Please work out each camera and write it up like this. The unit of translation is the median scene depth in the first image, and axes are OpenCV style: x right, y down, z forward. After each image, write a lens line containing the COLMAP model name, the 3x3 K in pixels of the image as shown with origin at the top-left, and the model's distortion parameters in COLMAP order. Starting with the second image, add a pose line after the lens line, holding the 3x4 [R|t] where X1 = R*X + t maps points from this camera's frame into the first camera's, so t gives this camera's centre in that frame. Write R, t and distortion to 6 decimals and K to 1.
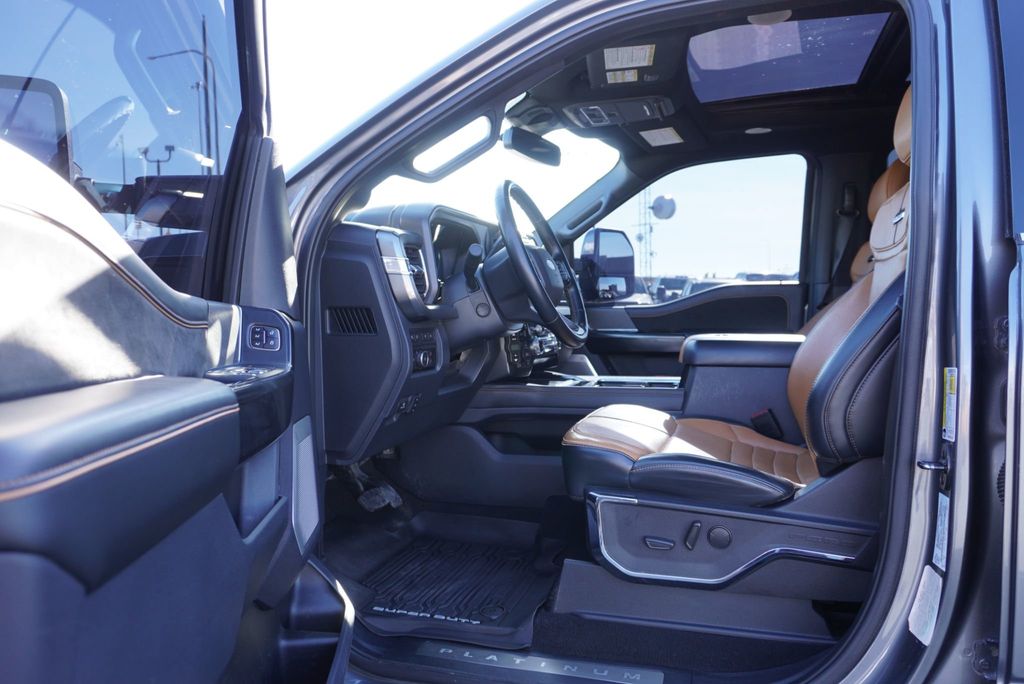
lens RADIAL K [[733.4, 0, 509.9], [0, 733.4, 348.5], [0, 0, 1]] dist [0.038418, 0.002054]
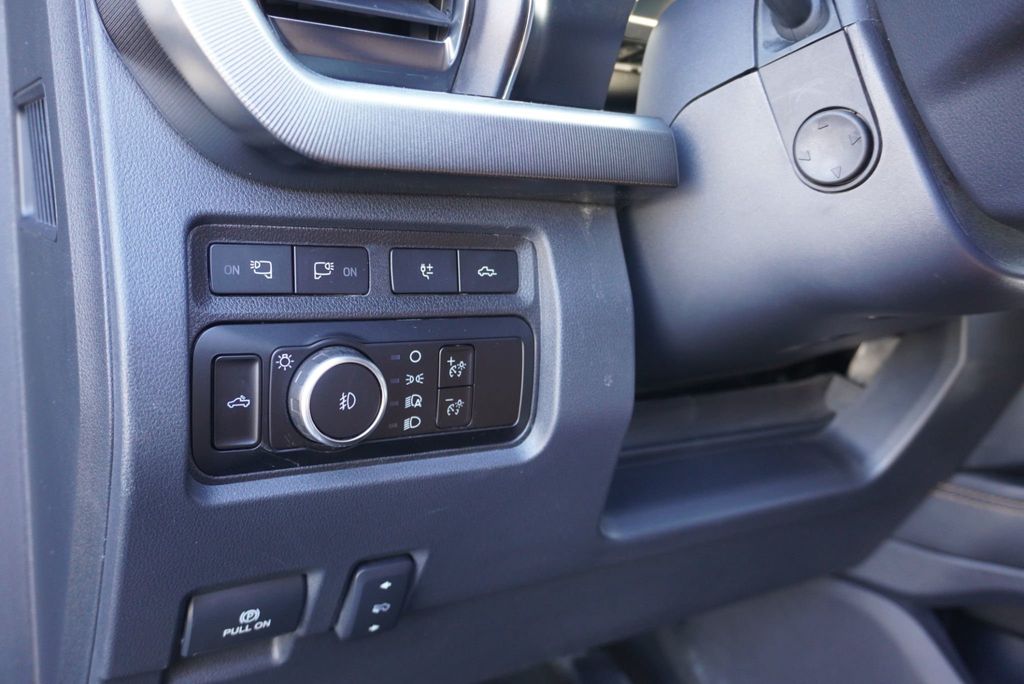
lens RADIAL K [[908.5, 0, 513.0], [0, 908.5, 342.5], [0, 0, 1]] dist [-0.017366, -0.006554]
pose [[0.778952, 0.140737, -0.611087, 0.039386], [-0.089280, 0.989453, 0.114071, -0.025226], [0.620696, -0.034298, 0.783301, 0.776347]]
